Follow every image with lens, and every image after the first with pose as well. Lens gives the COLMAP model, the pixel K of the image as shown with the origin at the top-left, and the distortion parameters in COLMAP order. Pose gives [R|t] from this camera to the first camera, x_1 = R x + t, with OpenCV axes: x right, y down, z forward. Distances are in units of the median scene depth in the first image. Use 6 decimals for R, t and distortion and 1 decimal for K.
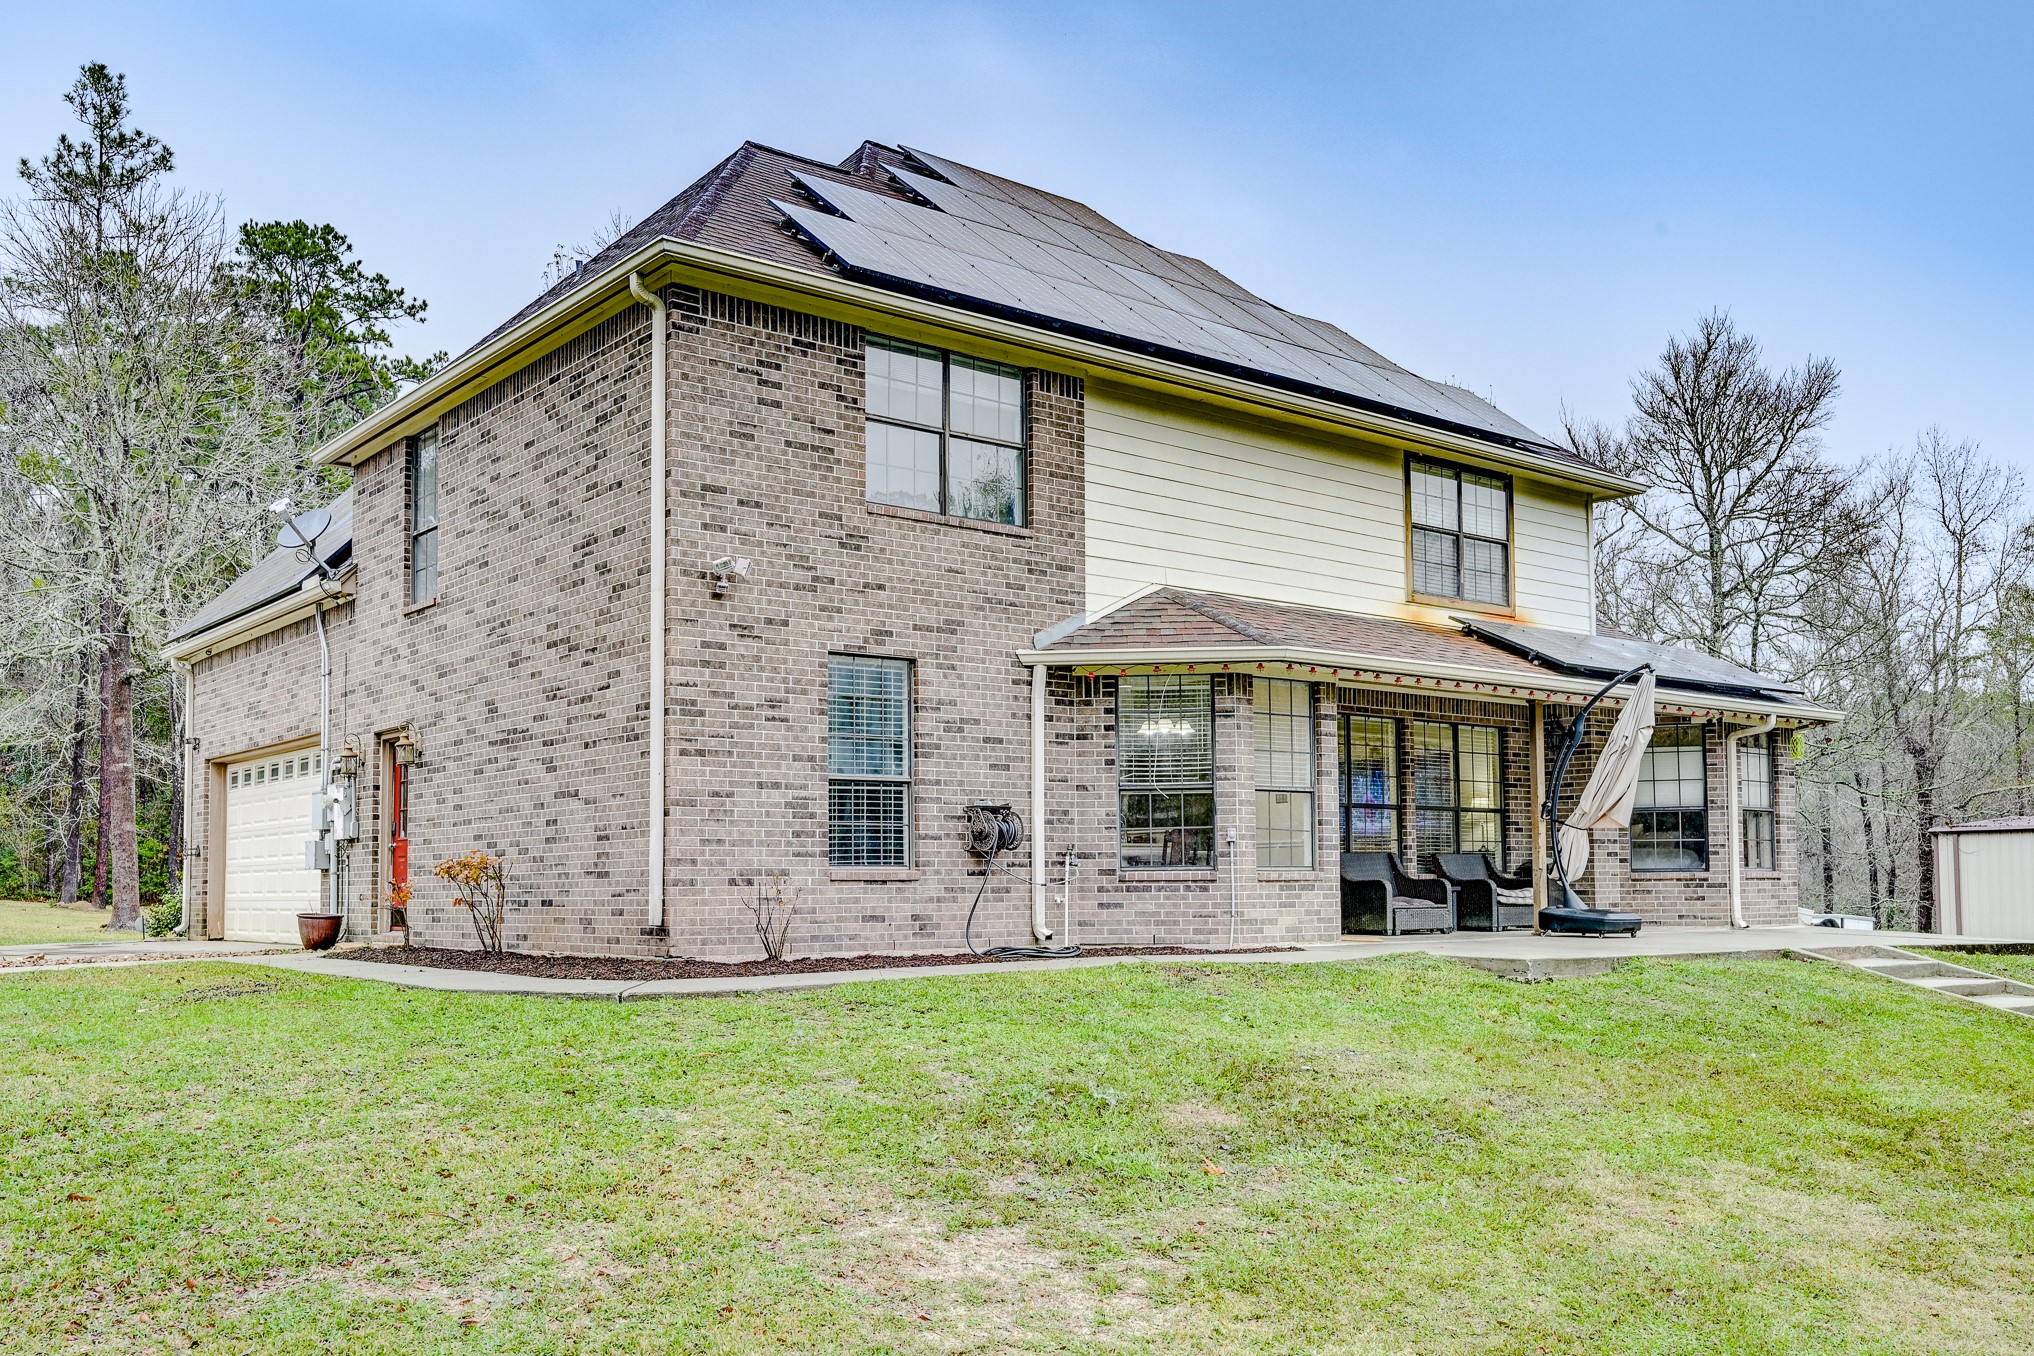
lens RADIAL K [[1740.6, 0, 1012.7], [0, 1740.6, 790.6], [0, 0, 1]] dist [-0.003708, -0.002278]
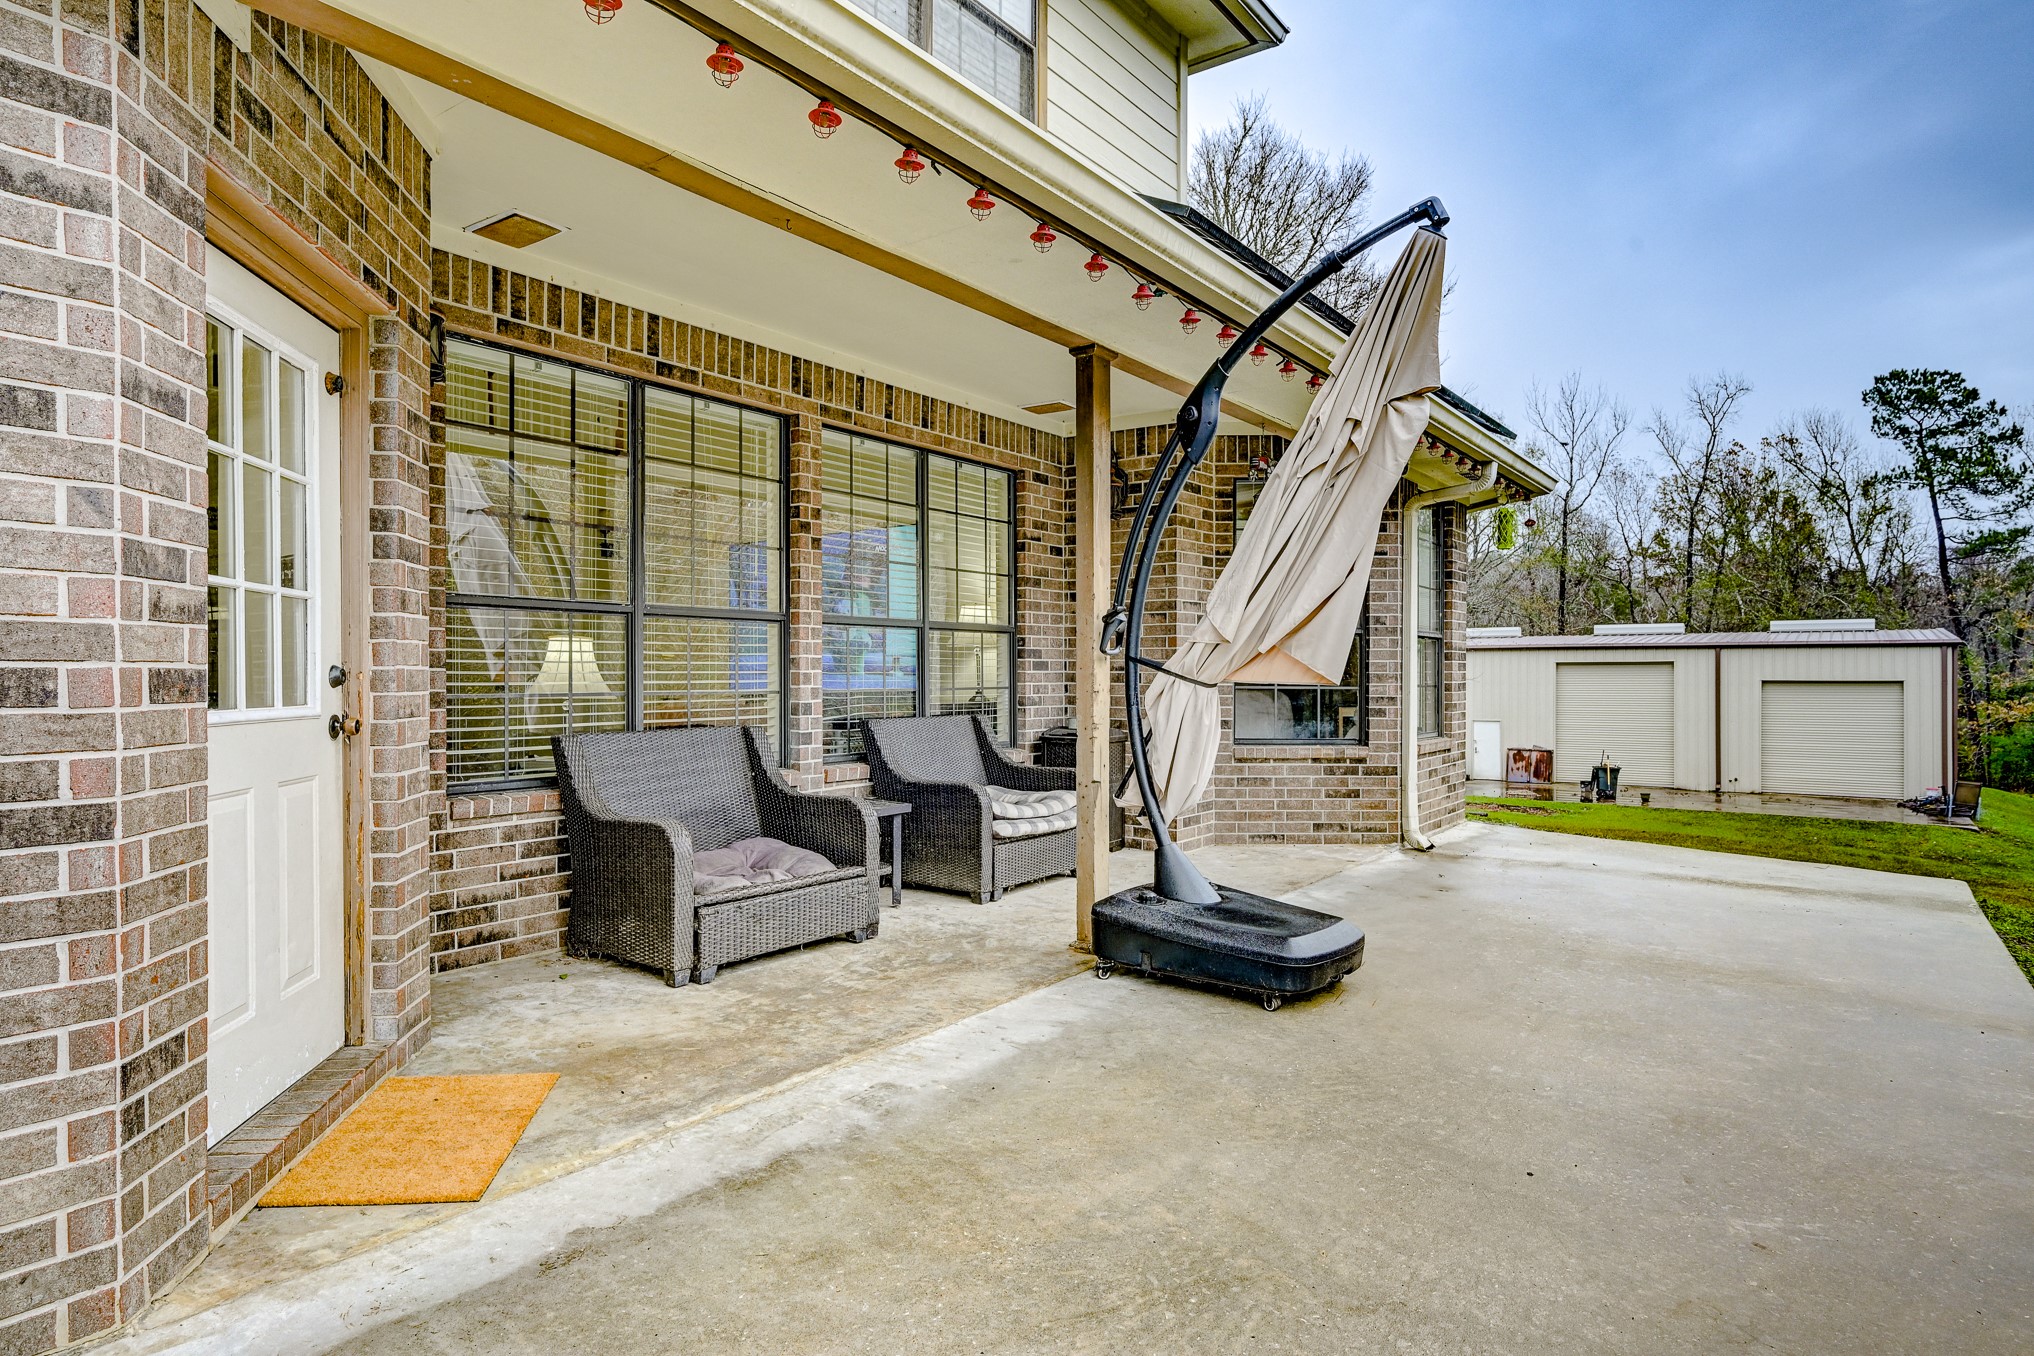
lens RADIAL K [[1146.6, 0, 1018.5], [0, 1146.6, 681.9], [0, 0, 1]] dist [0.001597, 0.000173]
pose [[0.963996, 0.005212, 0.265866, 0.213466], [-0.021536, 0.998054, 0.058519, 0.007760], [-0.265044, -0.062137, 0.962232, 0.741809]]
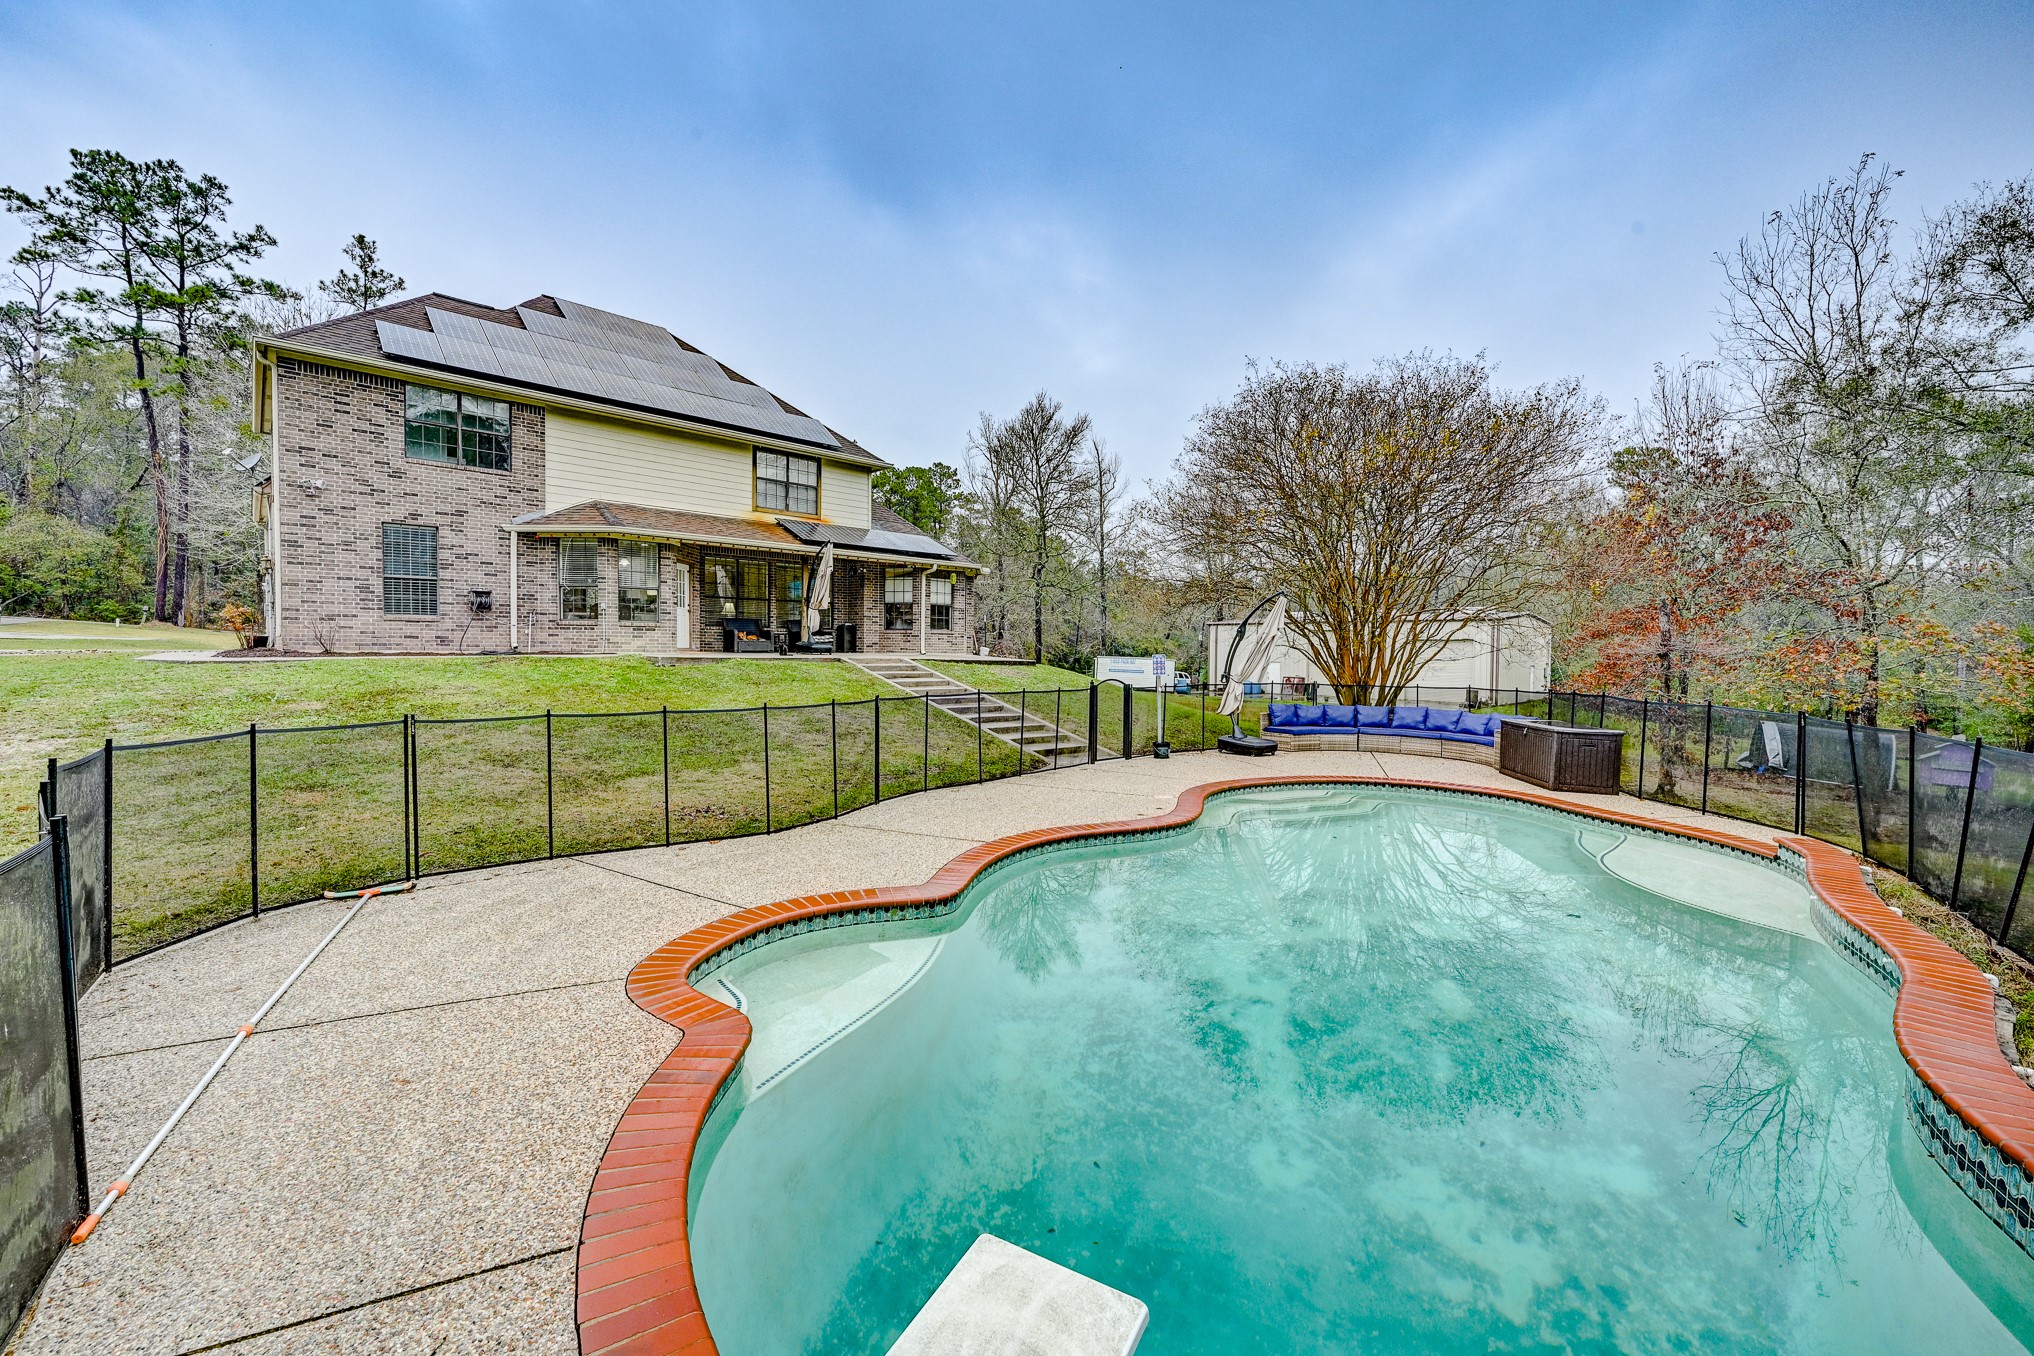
lens RADIAL K [[789.7, 0, 1003.9], [0, 789.7, 669.6], [0, 0, 1]] dist [0.000394, 0.000253]
pose [[0.997047, 0.015904, 0.075122, 0.484486], [-0.022122, 0.996330, 0.082688, 0.008462], [-0.073532, -0.084105, 0.993740, -0.097303]]
